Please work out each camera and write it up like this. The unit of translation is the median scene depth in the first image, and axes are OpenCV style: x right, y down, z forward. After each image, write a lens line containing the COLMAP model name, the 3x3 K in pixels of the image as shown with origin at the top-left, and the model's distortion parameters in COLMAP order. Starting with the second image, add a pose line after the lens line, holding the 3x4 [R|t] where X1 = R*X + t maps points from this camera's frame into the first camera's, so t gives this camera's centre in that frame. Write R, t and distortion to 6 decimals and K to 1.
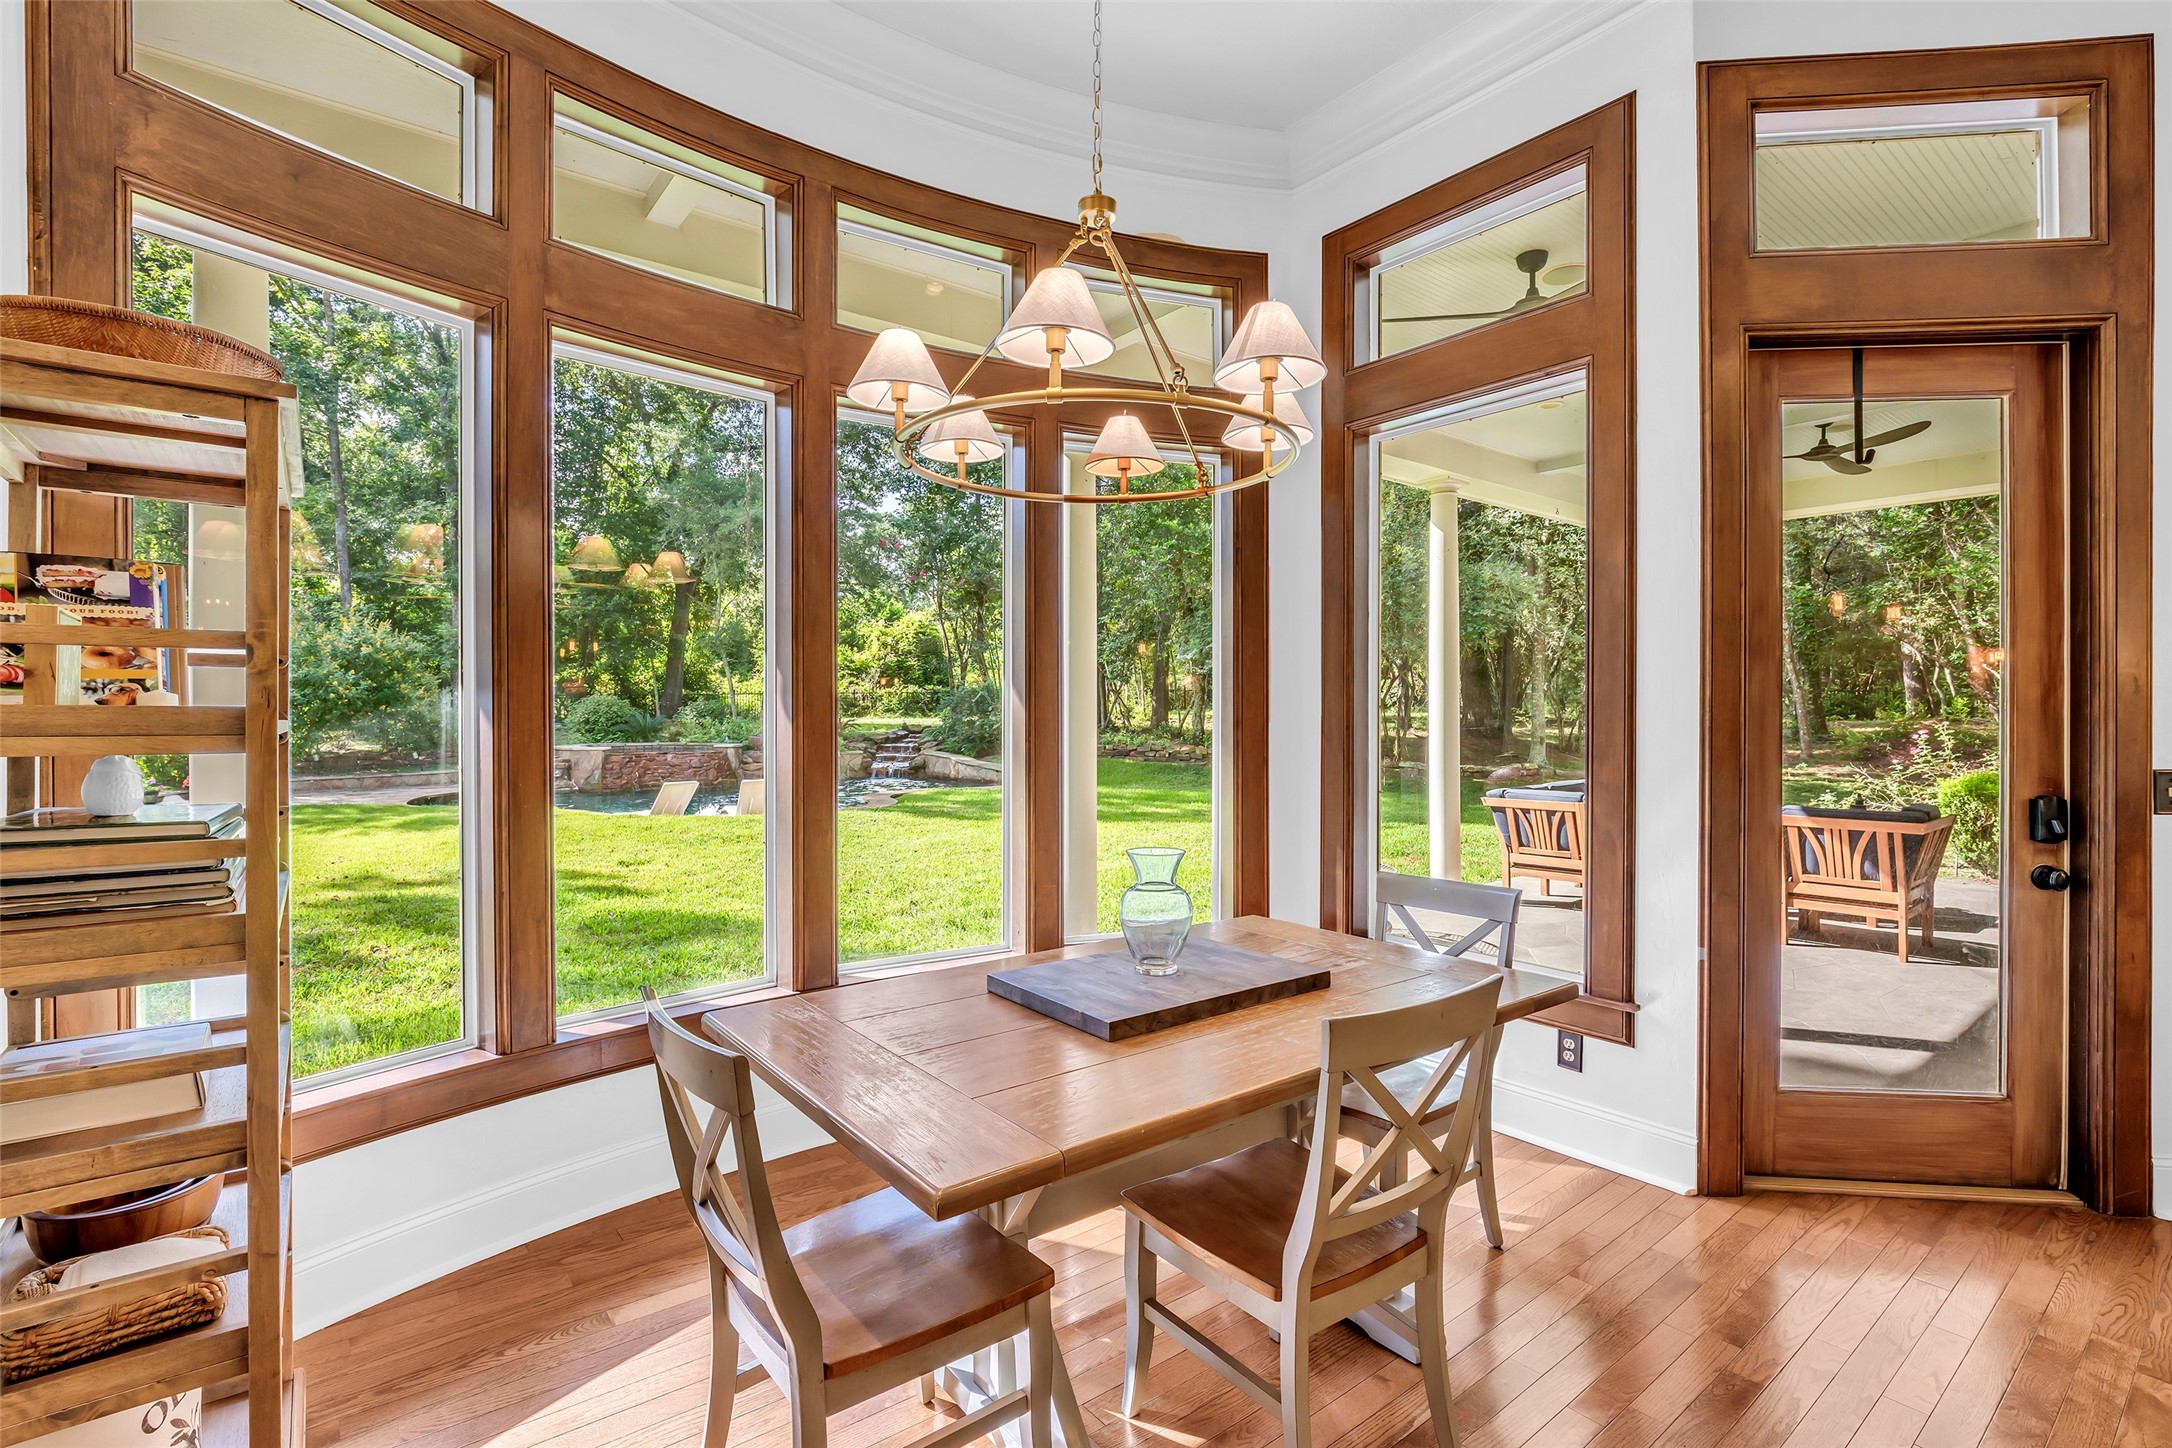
lens RADIAL K [[984.6, 0, 1087.9], [0, 984.6, 720.8], [0, 0, 1]] dist [-0.015910, 0.002408]
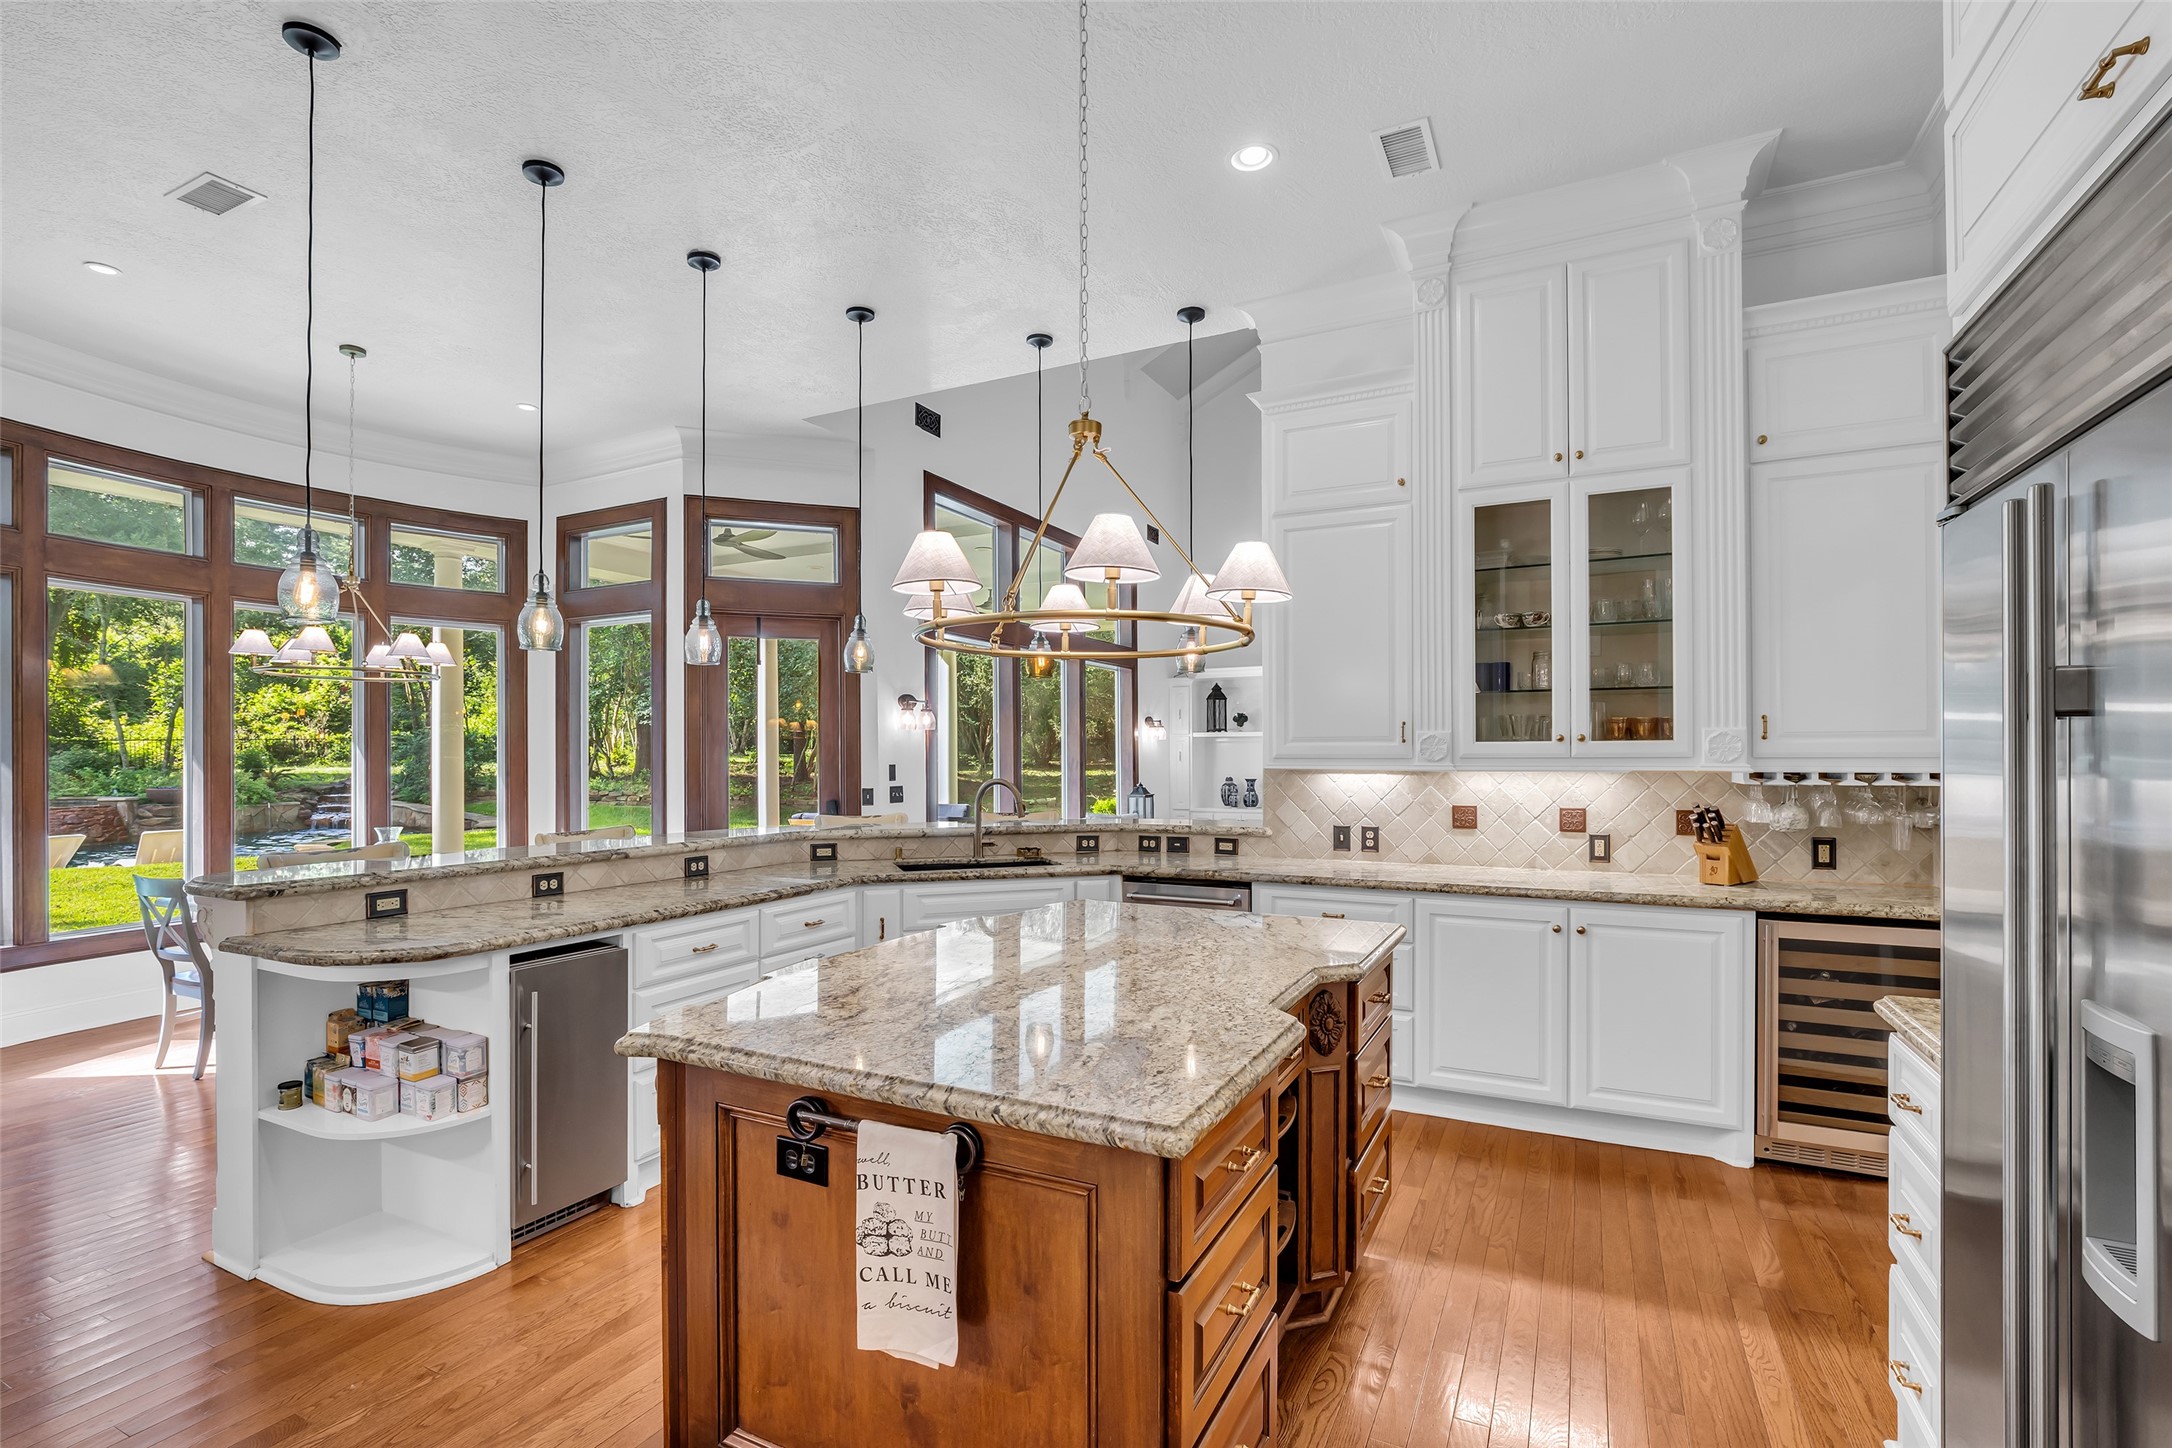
lens RADIAL K [[984.6, 0, 1081.4], [0, 984.6, 747.4], [0, 0, 1]] dist [-0.015910, 0.002408]
pose [[0.905114, -0.001084, 0.425167, 0.373151], [0.008218, 0.999855, -0.014945, -0.012464], [-0.425088, 0.017021, 0.904992, -1.218093]]
